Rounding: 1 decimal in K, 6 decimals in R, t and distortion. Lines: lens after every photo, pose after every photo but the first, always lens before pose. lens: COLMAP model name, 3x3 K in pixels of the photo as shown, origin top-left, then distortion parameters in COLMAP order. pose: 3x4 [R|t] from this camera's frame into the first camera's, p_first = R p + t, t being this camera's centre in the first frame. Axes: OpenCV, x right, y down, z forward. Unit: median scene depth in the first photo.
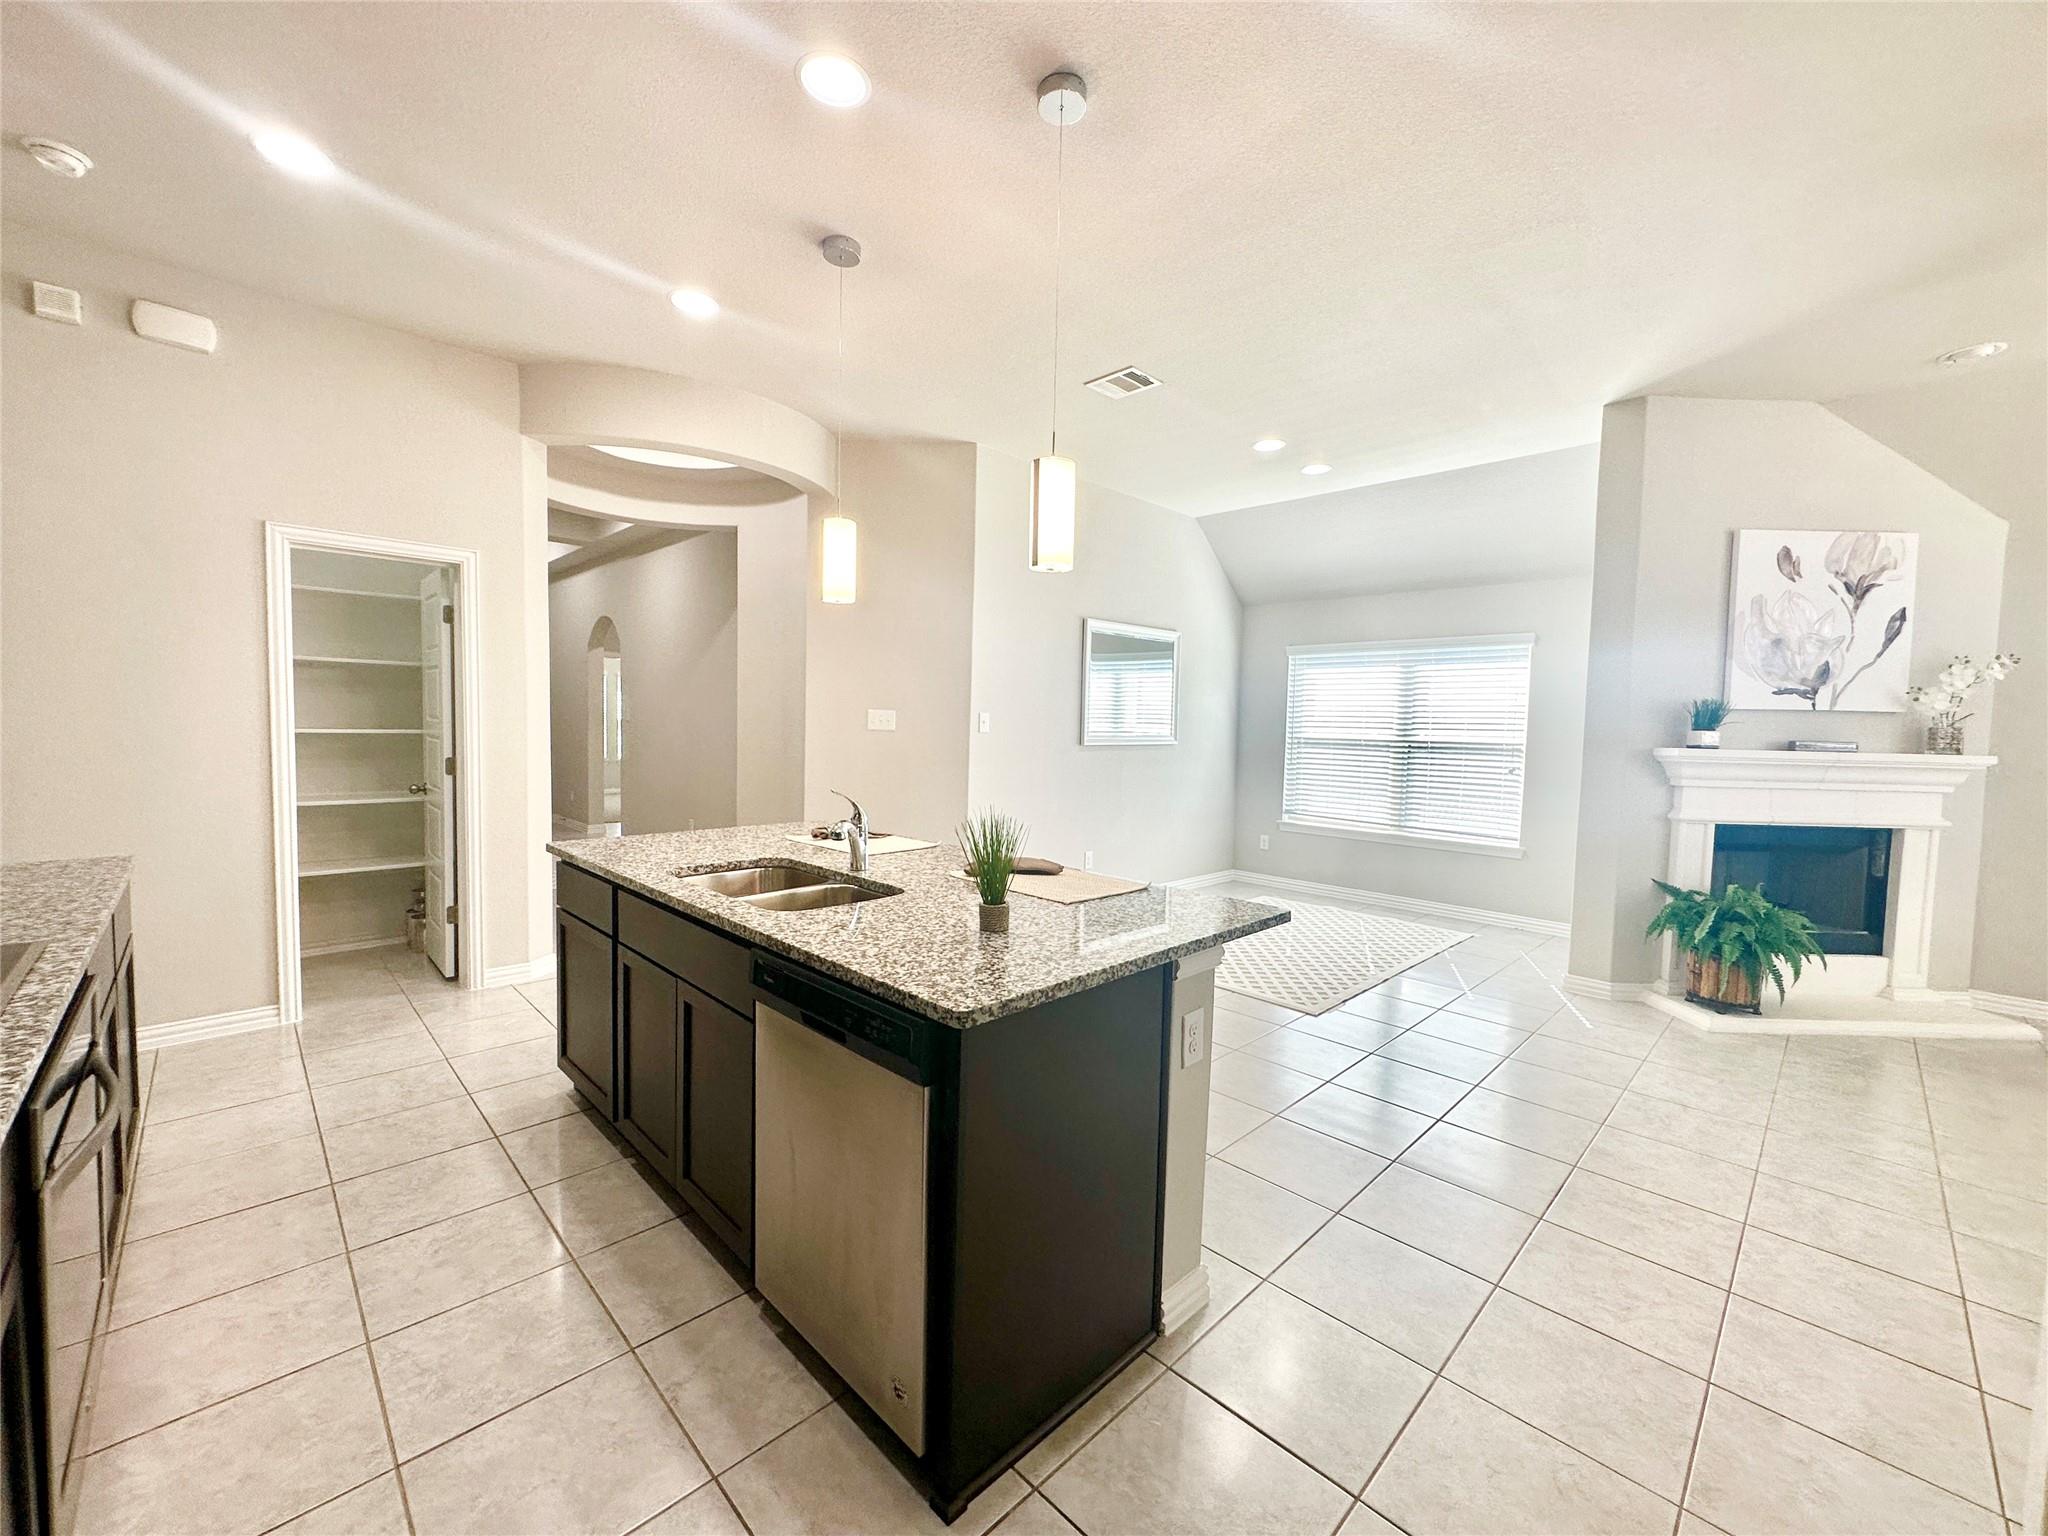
lens RADIAL K [[820.9, 0, 1028.2], [0, 820.9, 764.3], [0, 0, 1]] dist [-0.009440, 0.001195]
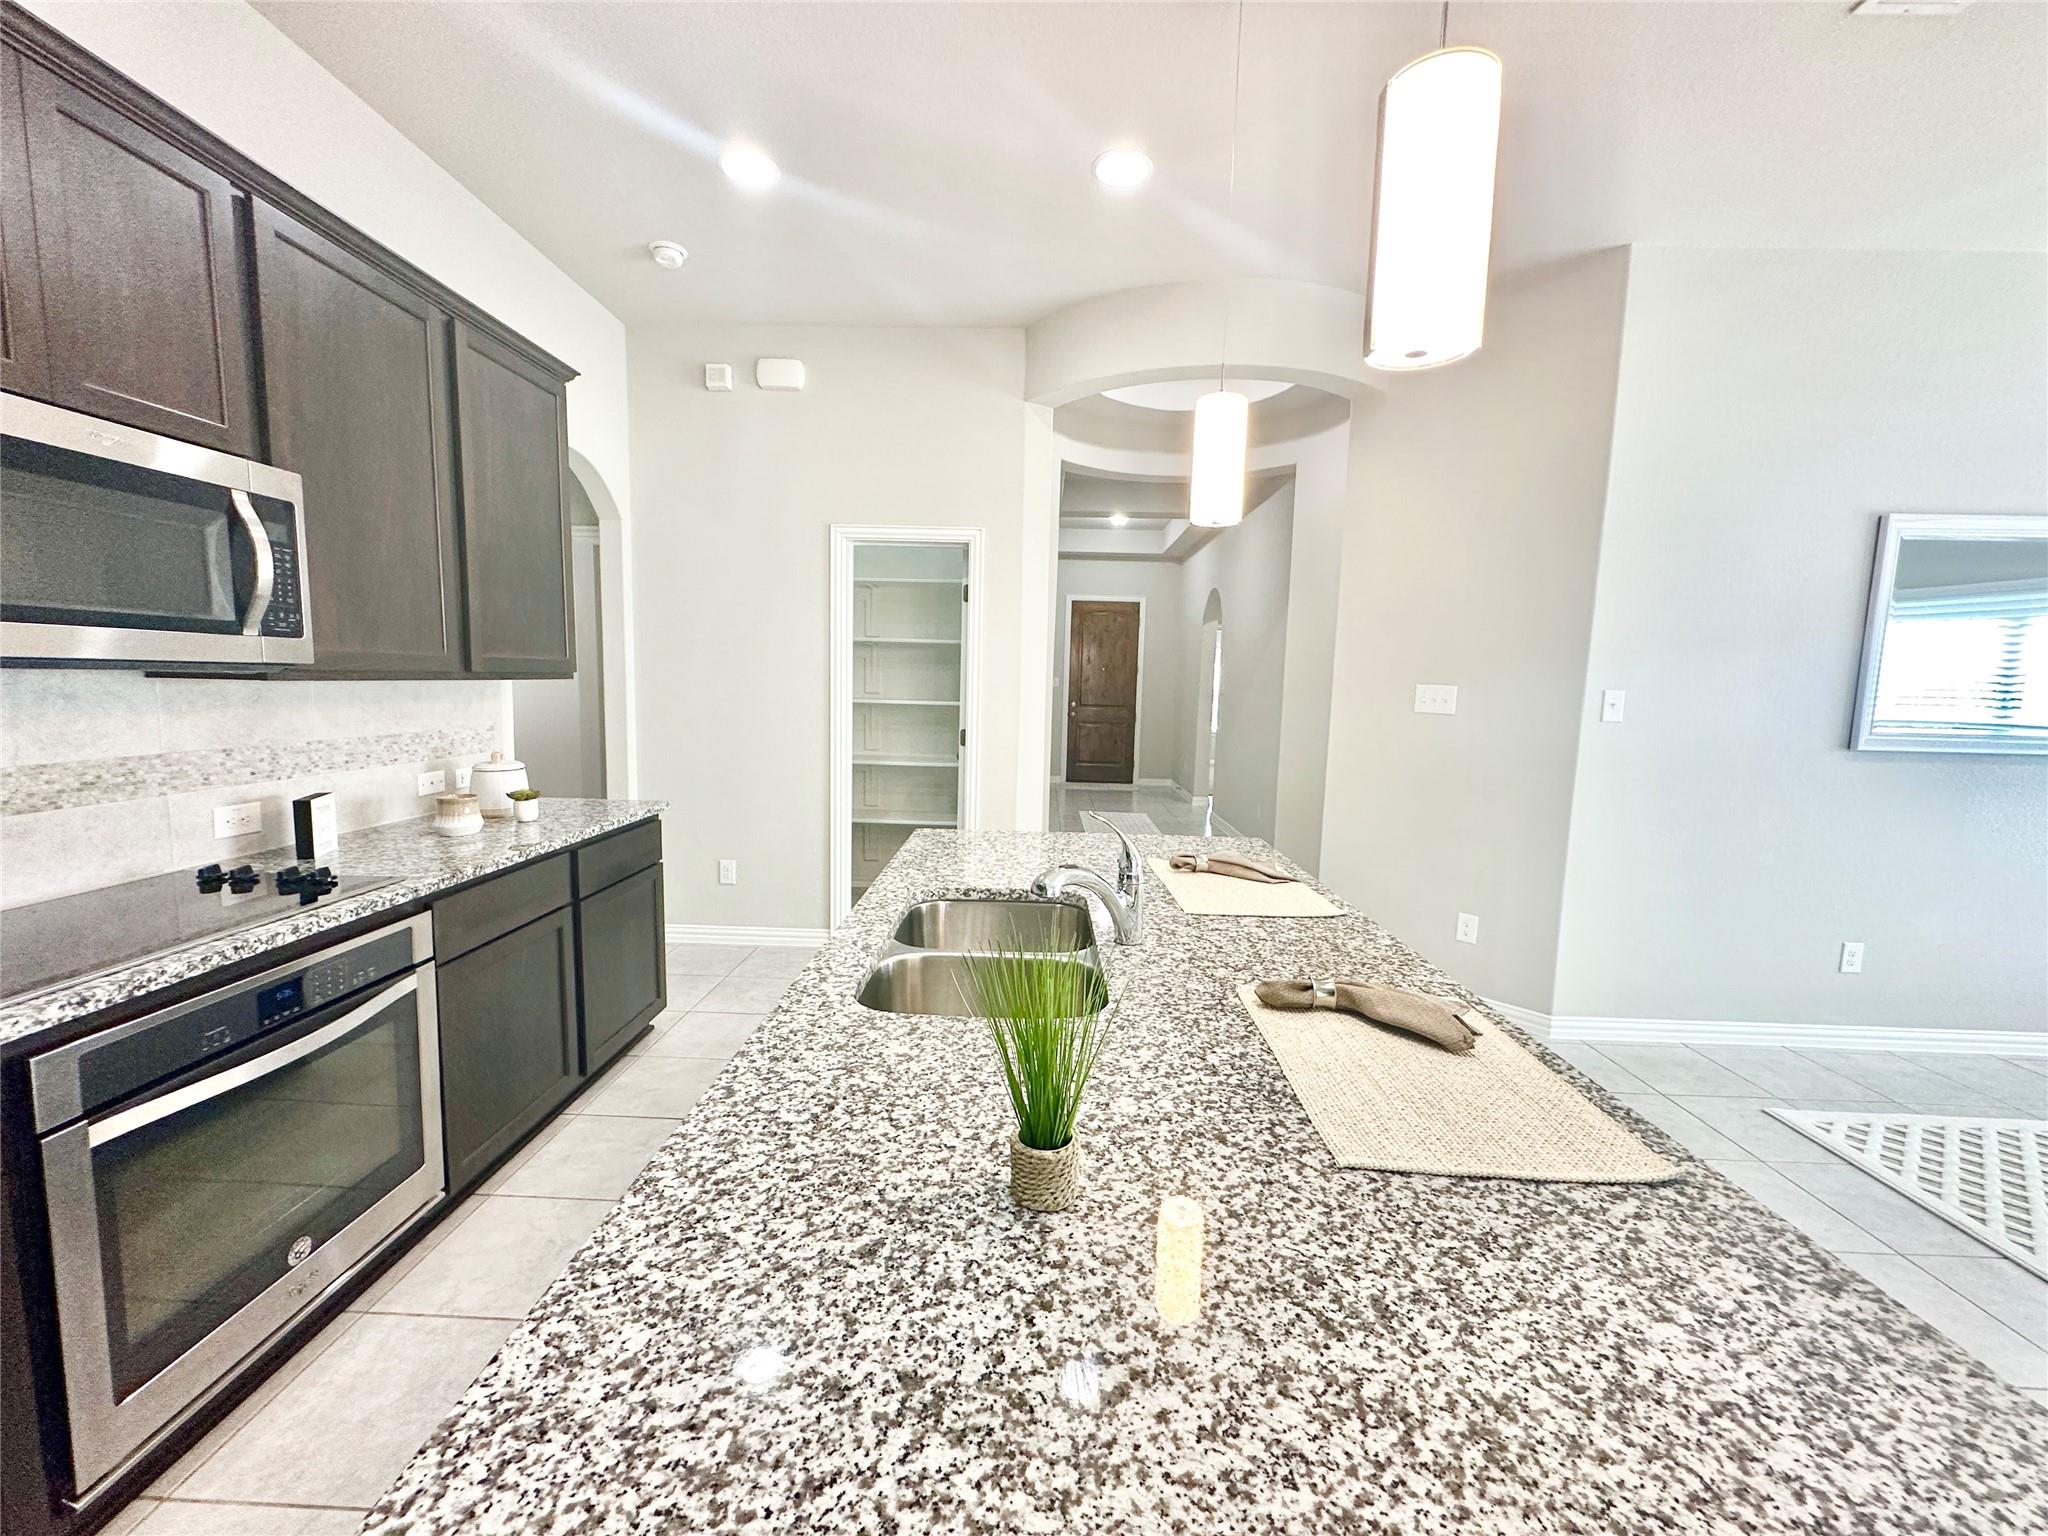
lens RADIAL K [[820.9, 0, 1020.1], [0, 820.9, 767.4], [0, 0, 1]] dist [-0.009440, 0.001195]
pose [[0.686727, 0.075003, -0.723036, 0.134479], [-0.047958, 0.997170, 0.057890, -0.027879], [0.725332, -0.005080, 0.688380, 0.372458]]
